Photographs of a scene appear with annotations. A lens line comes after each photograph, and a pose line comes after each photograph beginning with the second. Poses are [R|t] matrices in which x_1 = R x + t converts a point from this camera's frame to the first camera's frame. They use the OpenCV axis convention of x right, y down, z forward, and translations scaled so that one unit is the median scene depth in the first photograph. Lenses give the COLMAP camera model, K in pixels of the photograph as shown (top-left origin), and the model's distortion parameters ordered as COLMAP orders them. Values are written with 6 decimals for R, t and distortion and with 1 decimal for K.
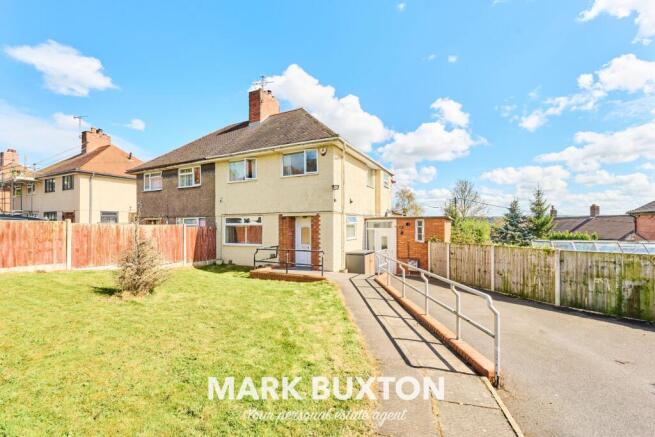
lens RADIAL K [[279.3, 0, 327.5], [0, 279.3, 218.5], [0, 0, 1]] dist [-0.000765, -0.000617]
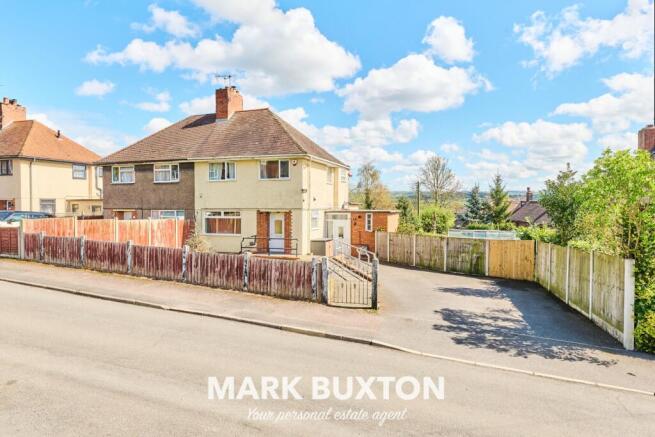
lens RADIAL K [[422.3, 0, 327.5], [0, 422.3, 218.5], [0, 0, 1]] dist [0.002666, 0.000152]
pose [[0.987793, -0.000730, 0.155771, -0.137891], [-0.008979, 0.998059, 0.061619, -0.083720], [-0.155513, -0.062266, 0.985869, -0.787667]]
